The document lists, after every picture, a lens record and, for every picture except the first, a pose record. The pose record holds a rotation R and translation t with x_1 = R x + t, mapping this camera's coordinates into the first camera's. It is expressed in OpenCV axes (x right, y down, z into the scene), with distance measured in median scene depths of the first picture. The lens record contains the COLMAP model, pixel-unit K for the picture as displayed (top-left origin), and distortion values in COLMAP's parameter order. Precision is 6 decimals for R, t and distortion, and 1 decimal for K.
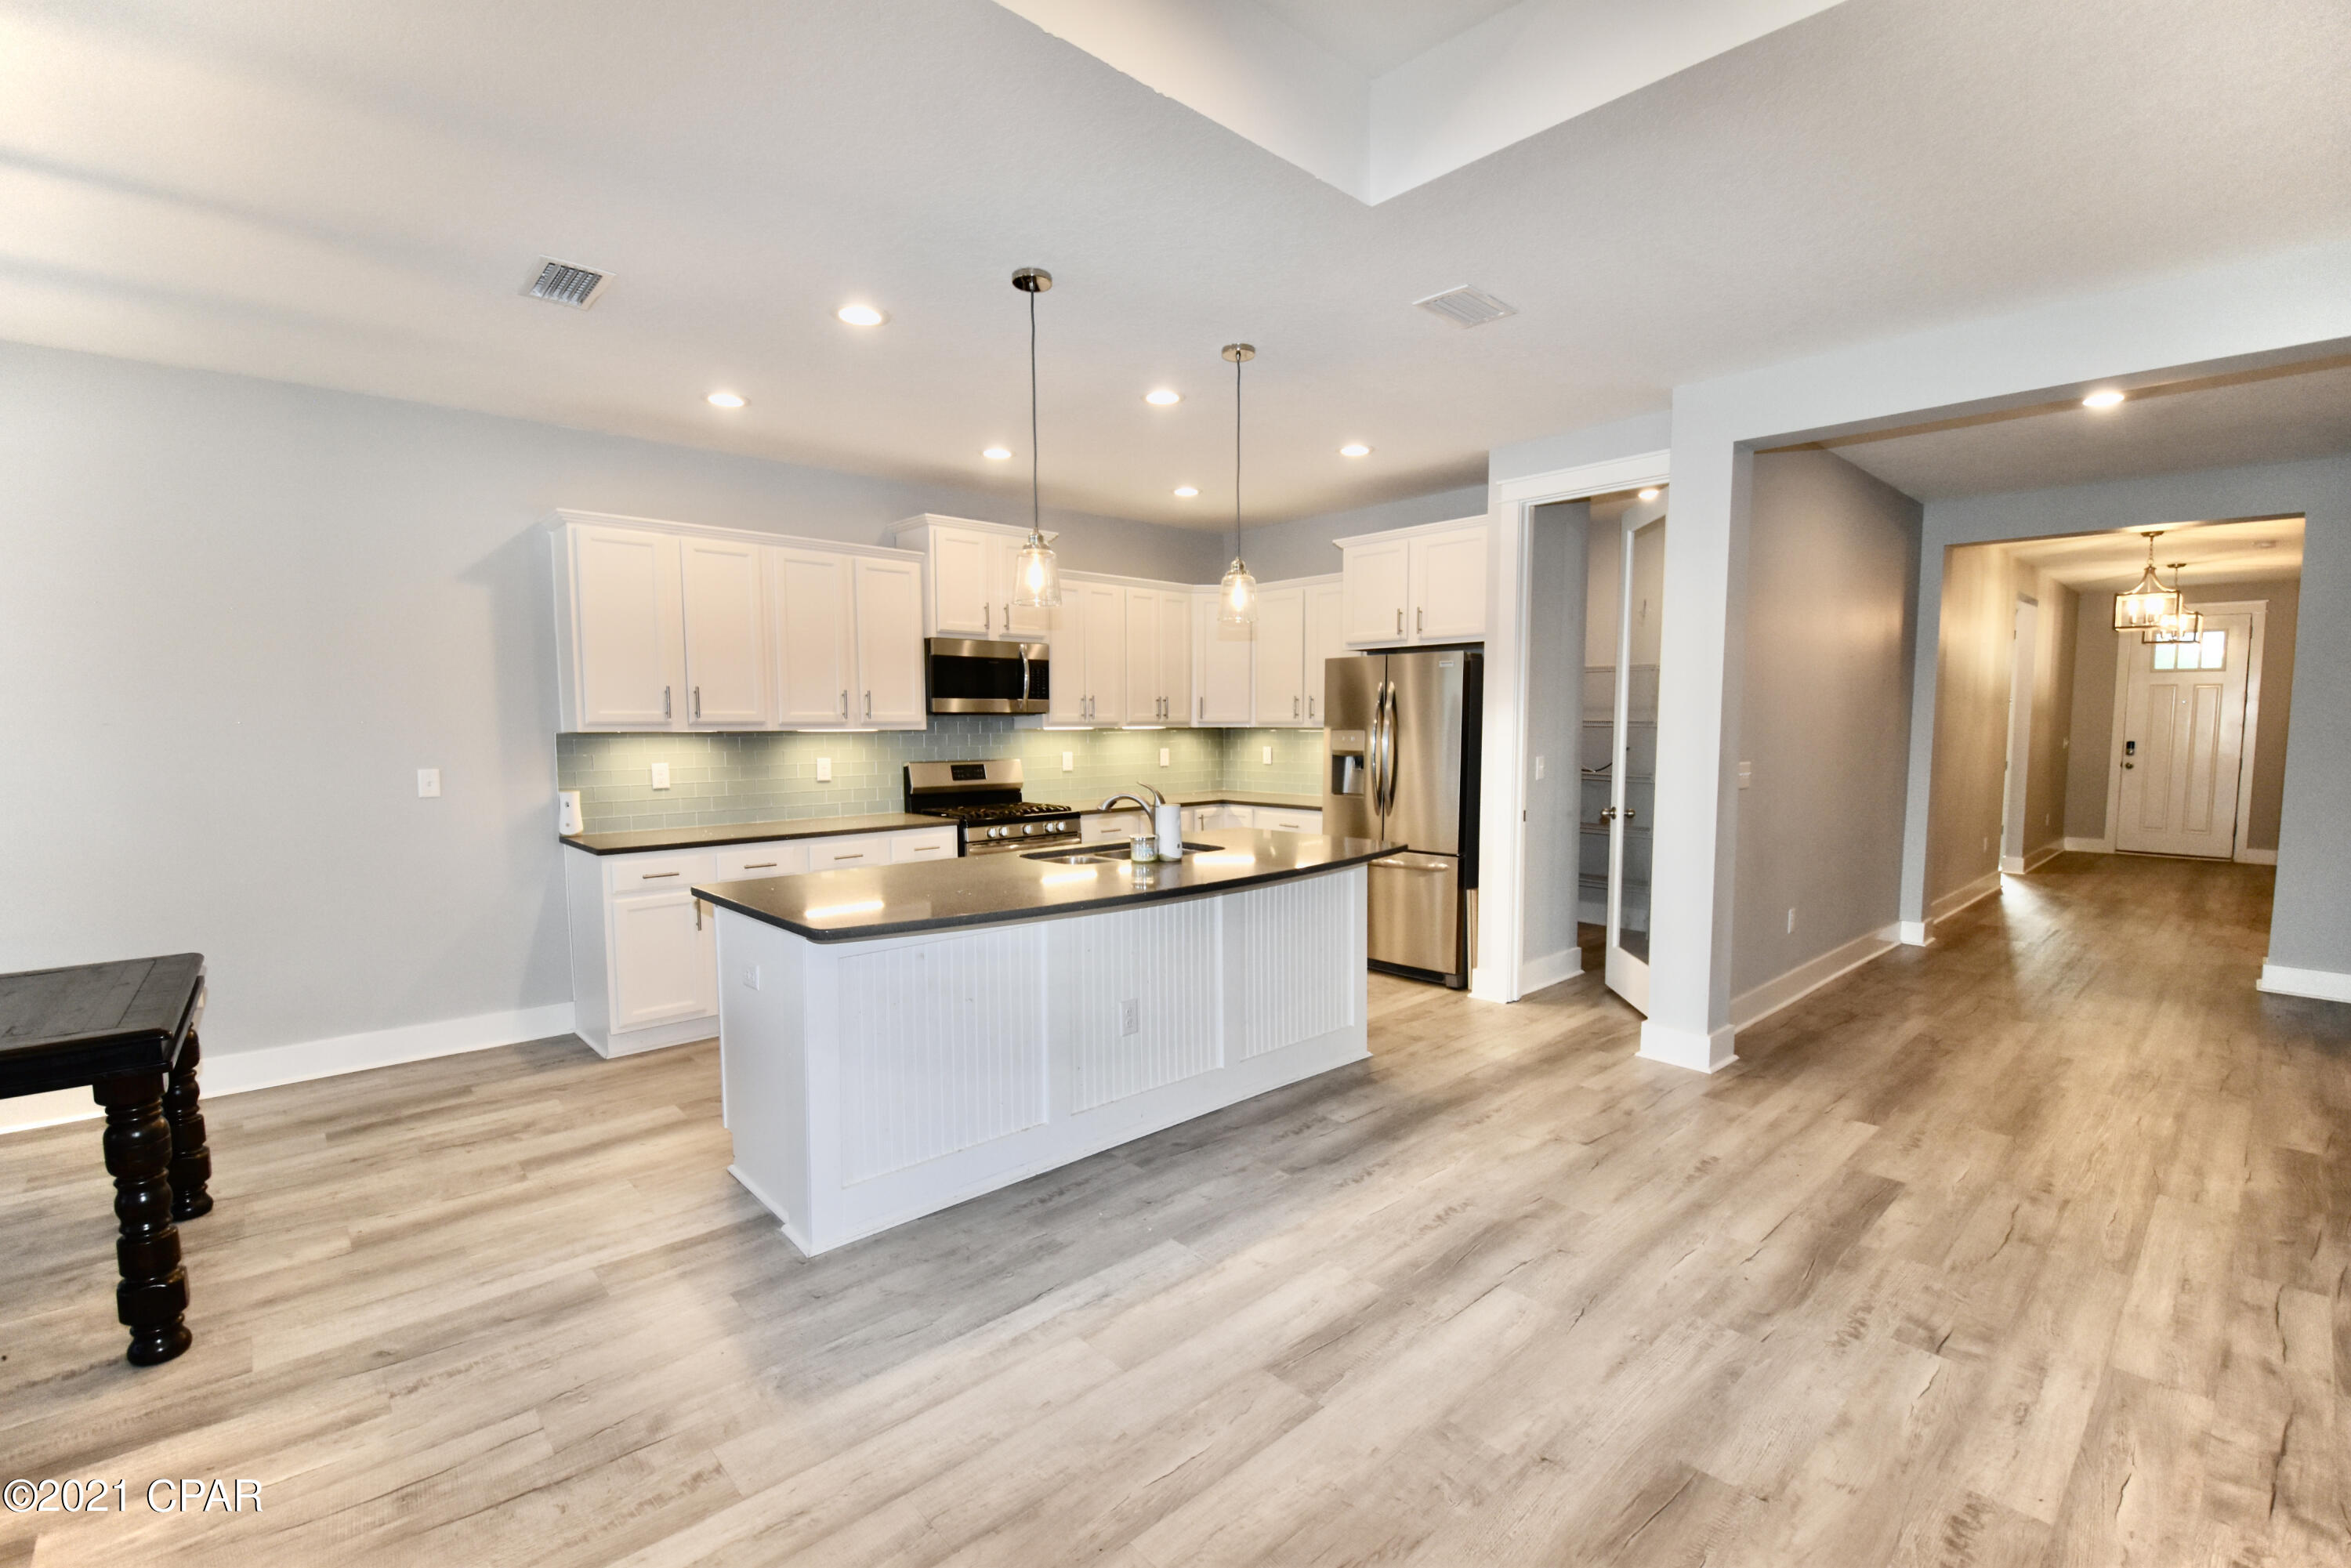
lens RADIAL K [[1033.0, 0, 1174.7], [0, 1033.0, 796.4], [0, 0, 1]] dist [0.007795, -0.016079]
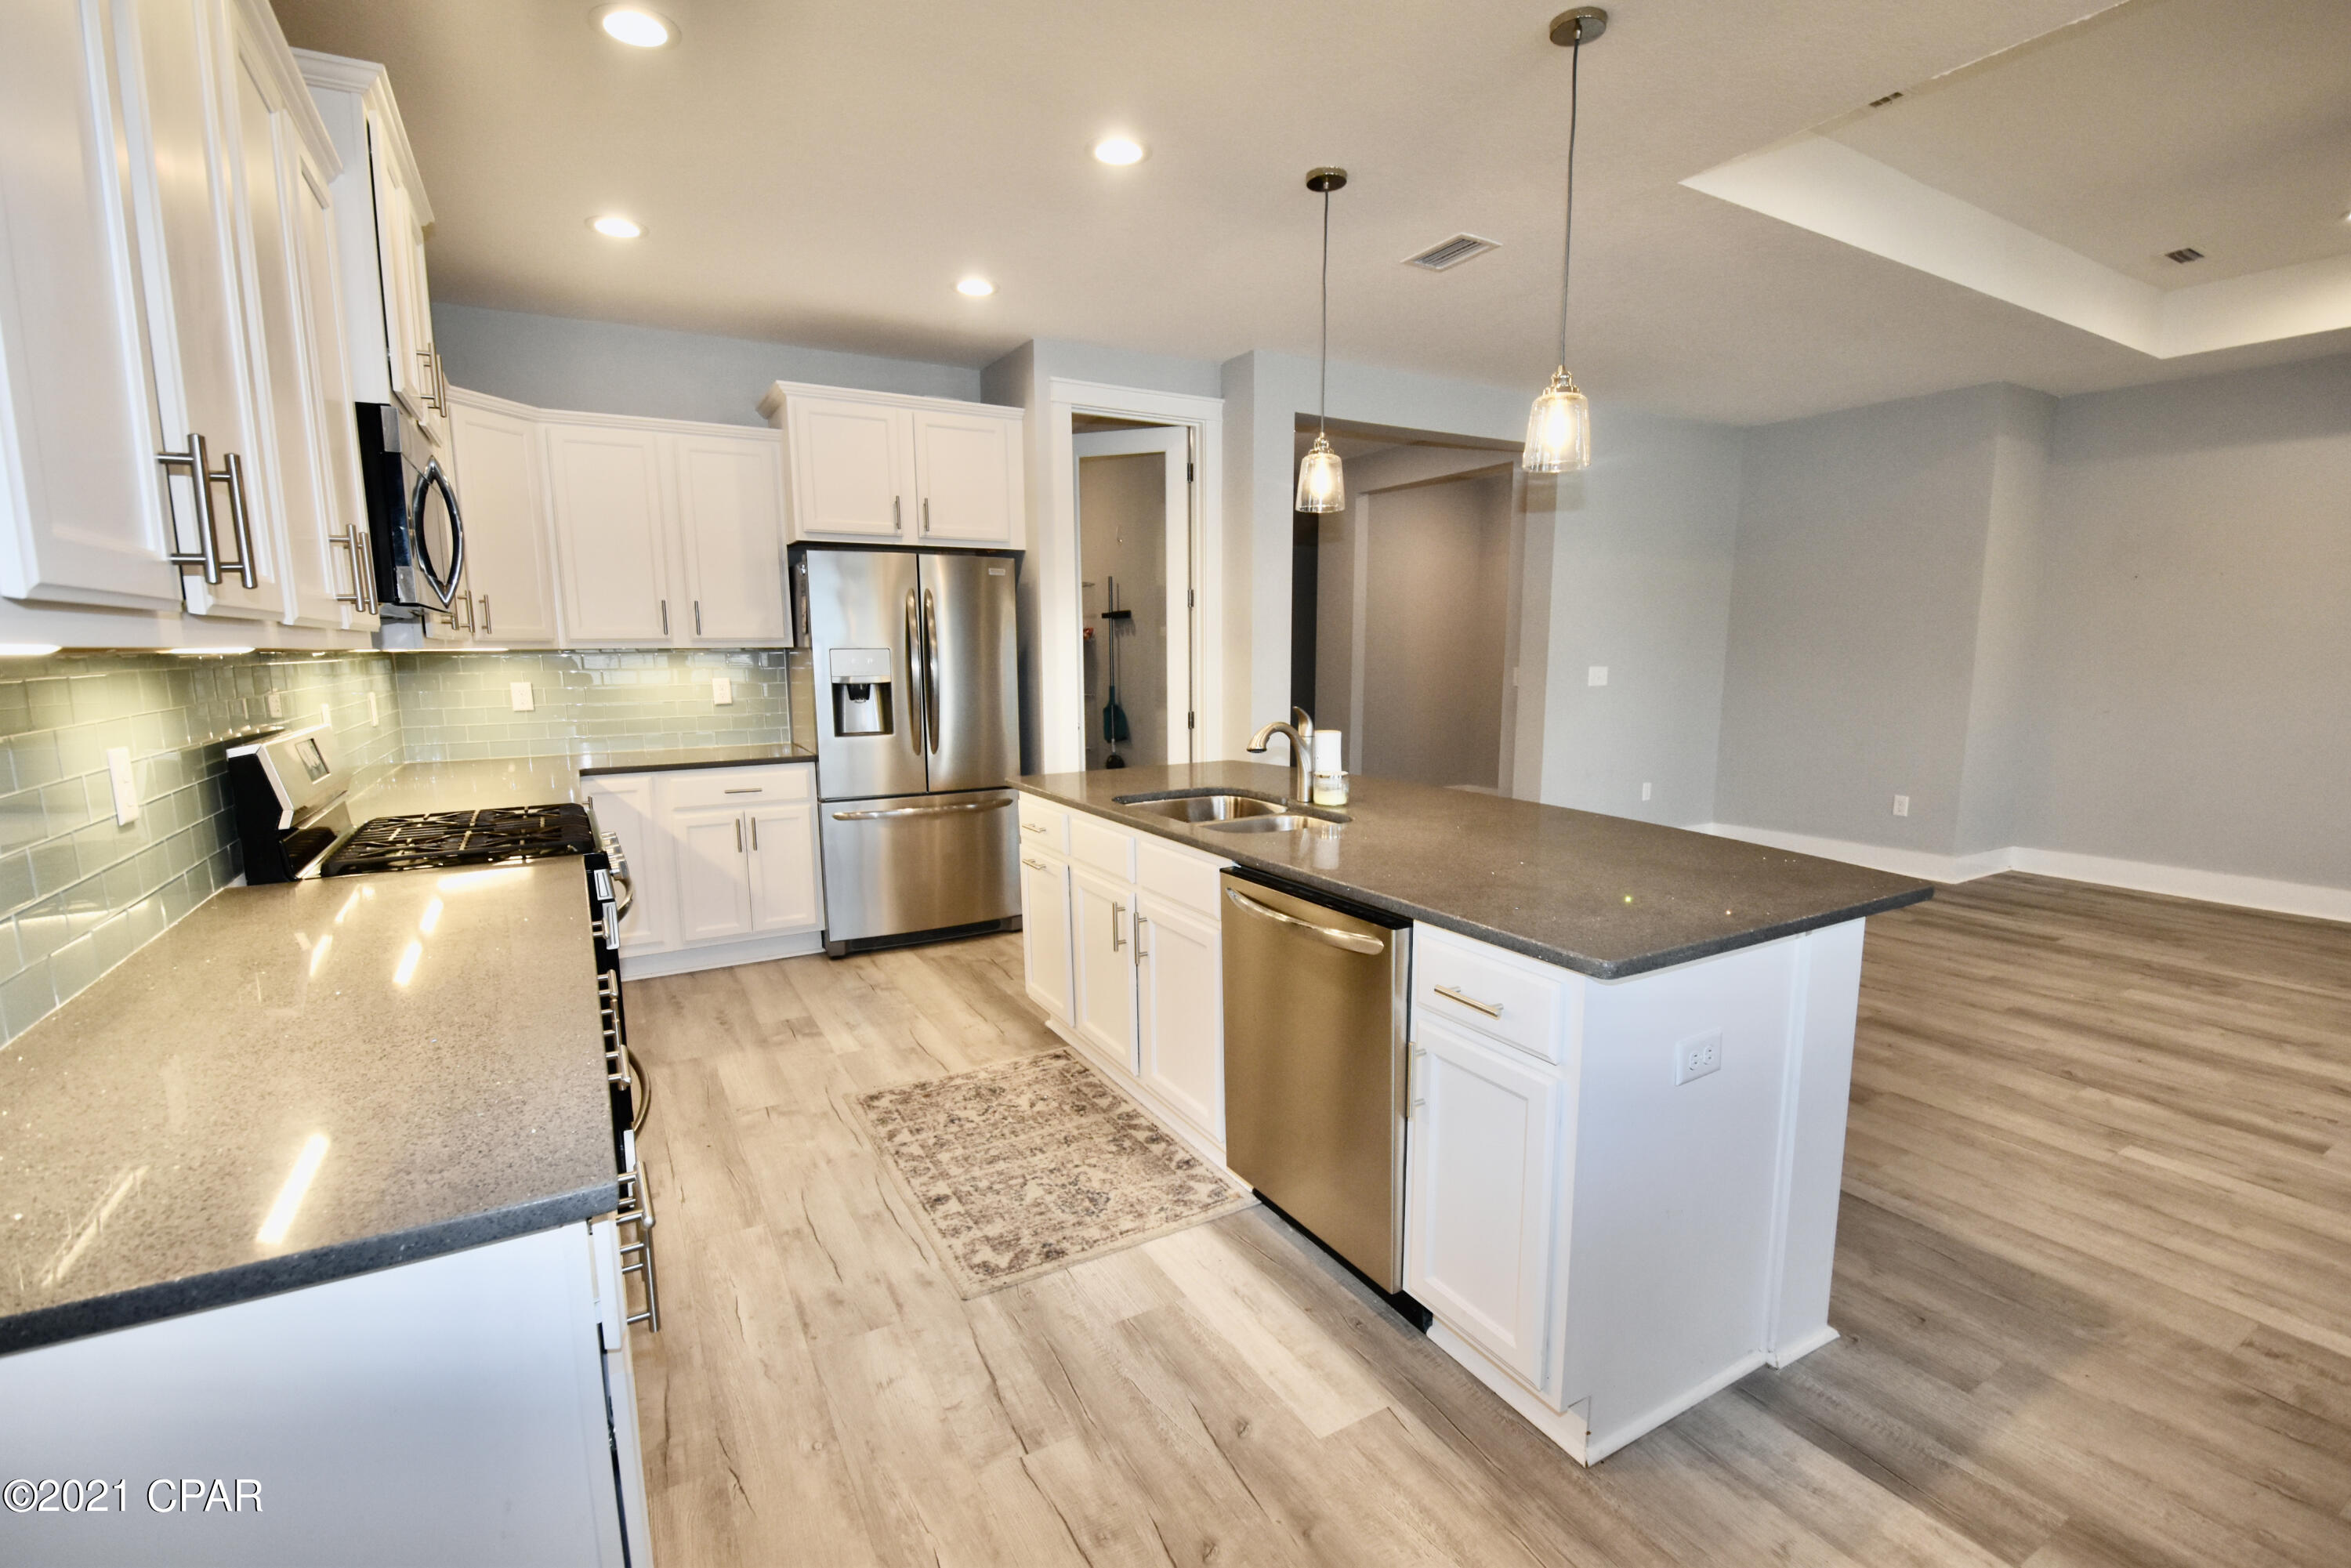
lens RADIAL K [[1033.0, 0, 1178.8], [0, 1033.0, 799.7], [0, 0, 1]] dist [0.007795, -0.016079]
pose [[0.213714, -0.143125, 0.966355, -0.665586], [0.078452, 0.988529, 0.129059, -0.043116], [-0.973741, 0.048230, 0.222491, 0.758098]]
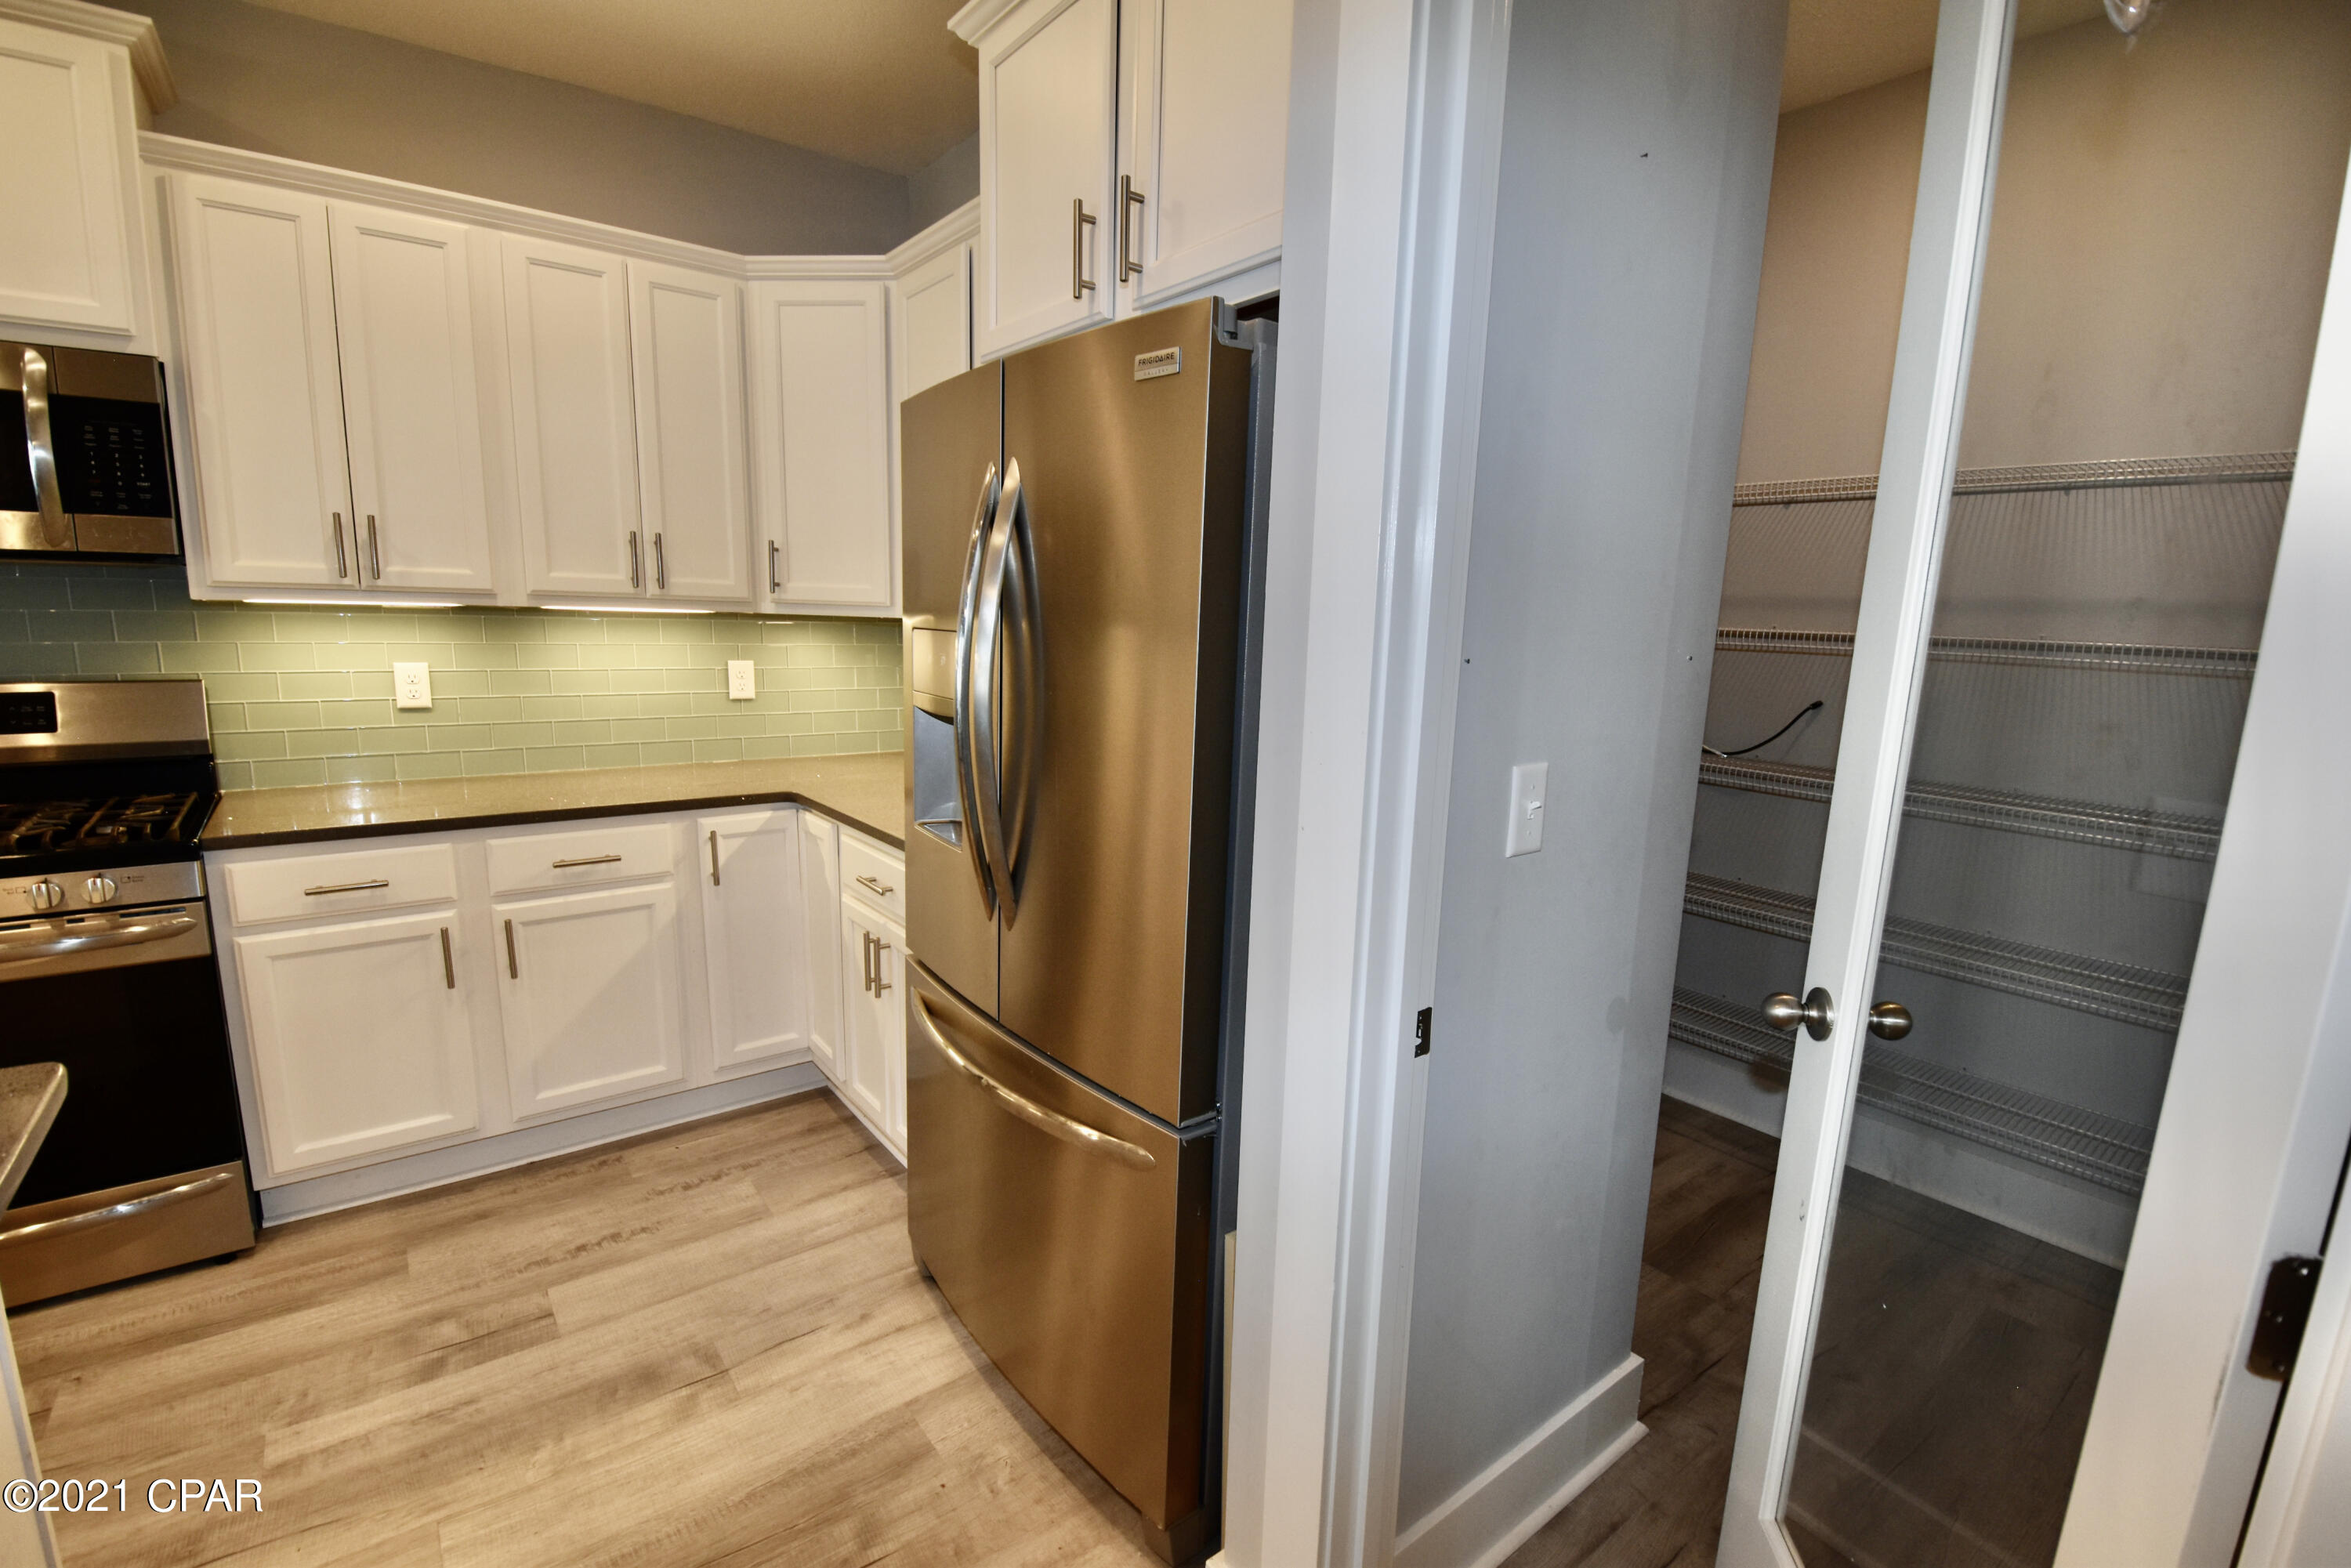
lens RADIAL K [[1033.0, 0, 1186.8], [0, 1033.0, 801.4], [0, 0, 1]] dist [0.007795, -0.016079]
pose [[0.996331, 0.044538, -0.073083, 0.335351], [-0.036477, 0.993466, 0.108141, -0.062141], [0.077422, -0.105078, 0.991446, 0.864981]]
